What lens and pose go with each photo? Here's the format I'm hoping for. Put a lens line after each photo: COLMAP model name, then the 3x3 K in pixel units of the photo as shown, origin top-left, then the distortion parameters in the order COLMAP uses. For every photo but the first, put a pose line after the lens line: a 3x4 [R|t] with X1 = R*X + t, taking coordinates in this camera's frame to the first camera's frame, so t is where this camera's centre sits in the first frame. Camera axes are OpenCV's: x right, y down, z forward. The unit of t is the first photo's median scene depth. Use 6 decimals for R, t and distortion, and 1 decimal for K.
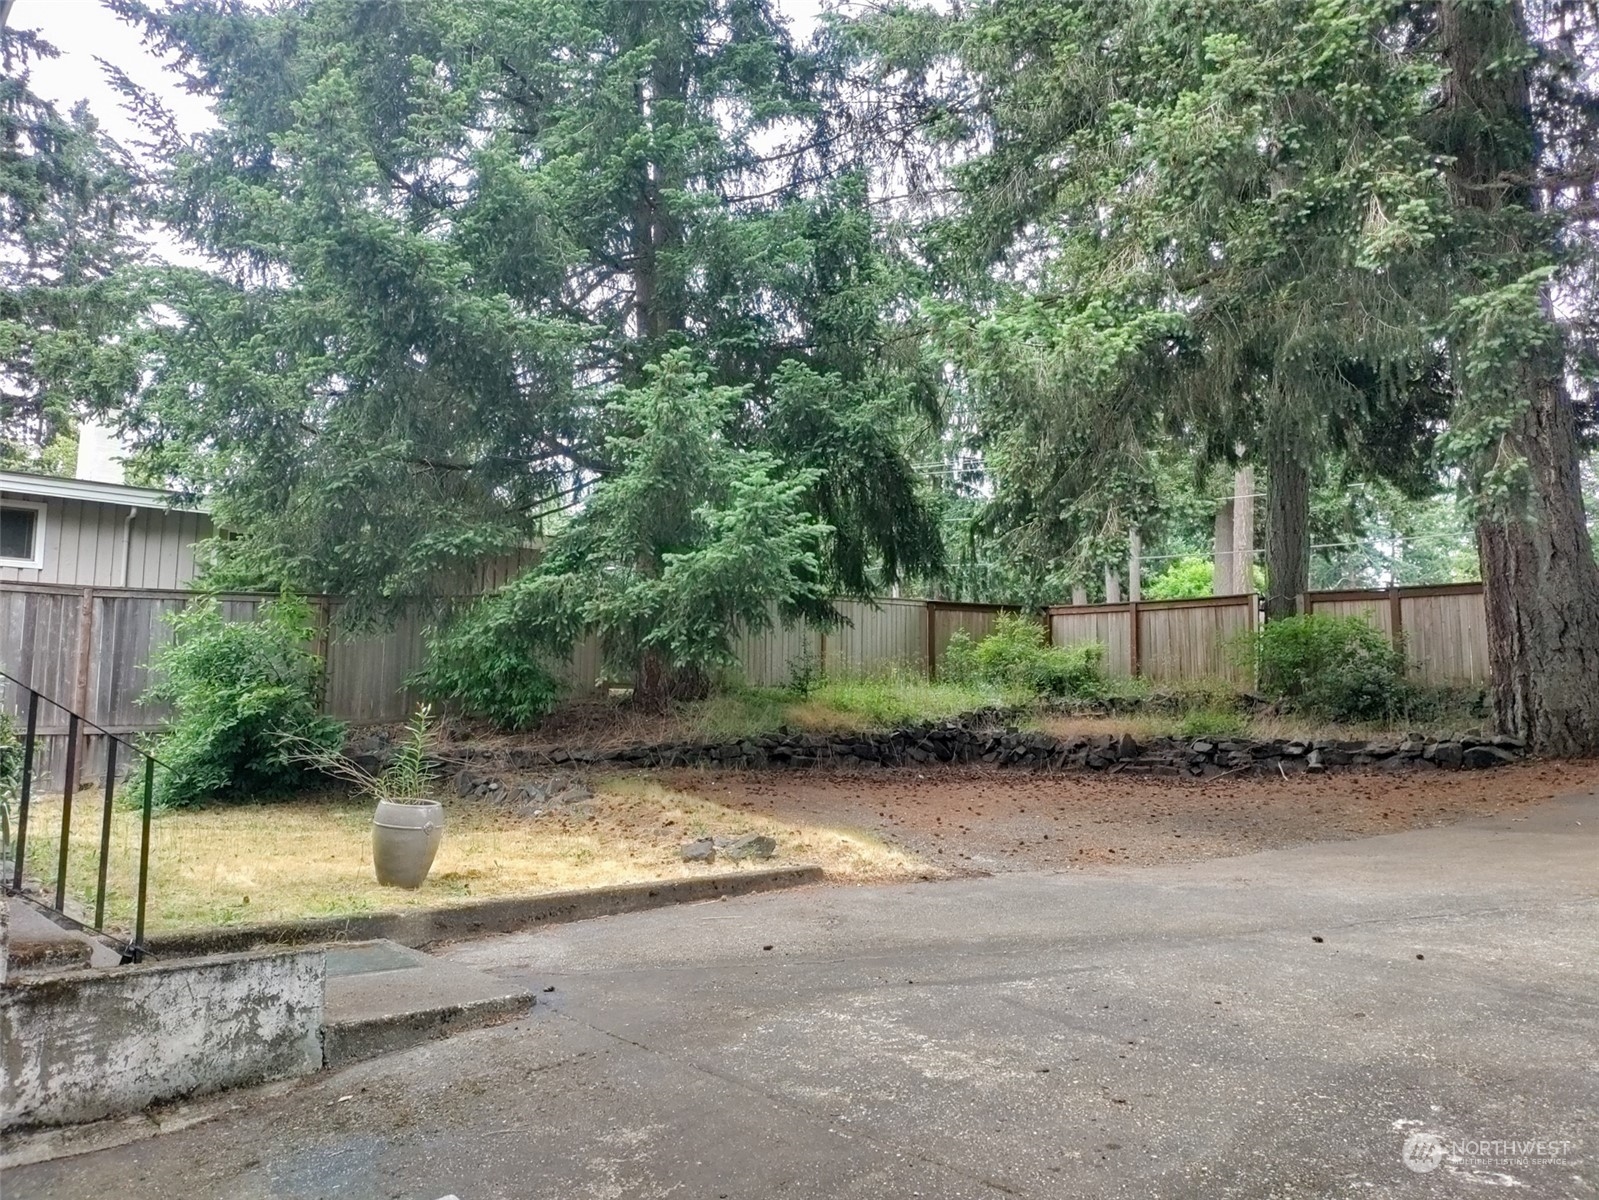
lens RADIAL K [[1243.2, 0, 800.3], [0, 1243.2, 601.3], [0, 0, 1]] dist [0.052539, -0.088071]
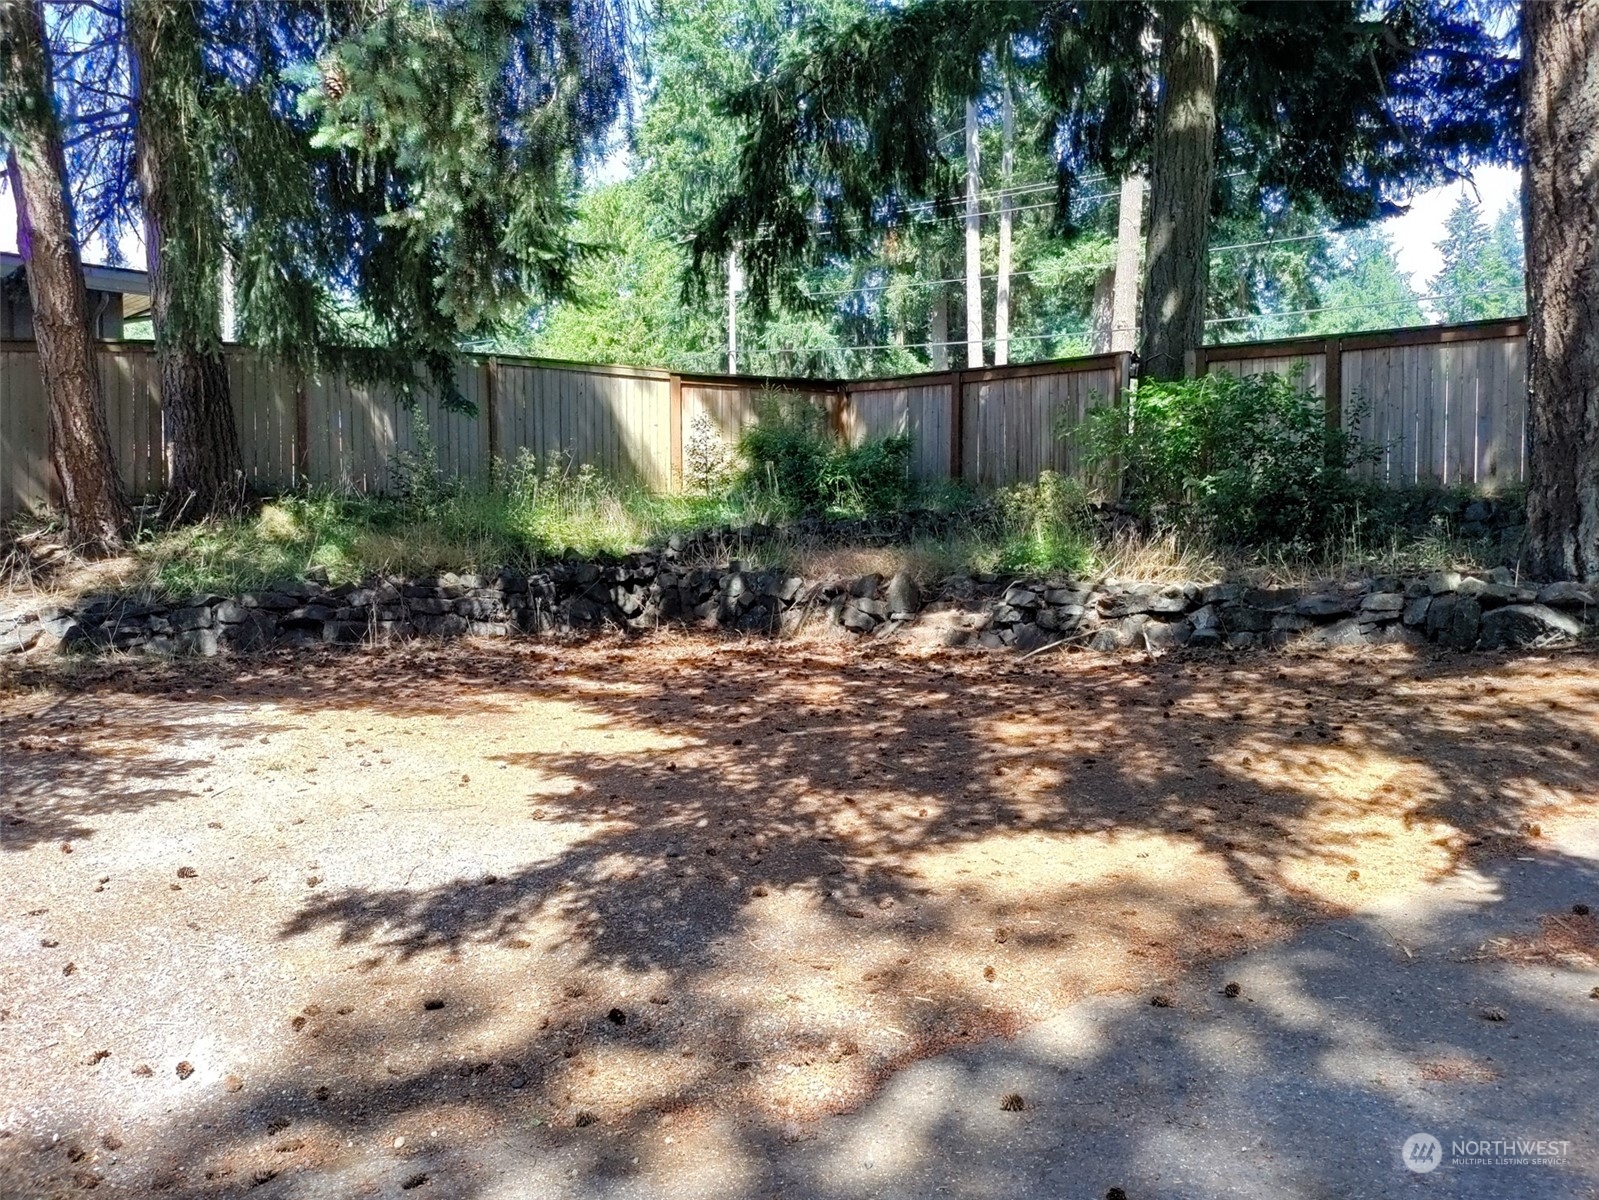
lens RADIAL K [[1243.2, 0, 800.5], [0, 1243.2, 599.9], [0, 0, 1]] dist [0.052539, -0.088071]
pose [[0.996037, -0.006552, 0.088694, 0.143288], [-0.007676, 0.987227, 0.159132, 0.023620], [-0.088603, -0.159183, 0.983265, 0.369533]]
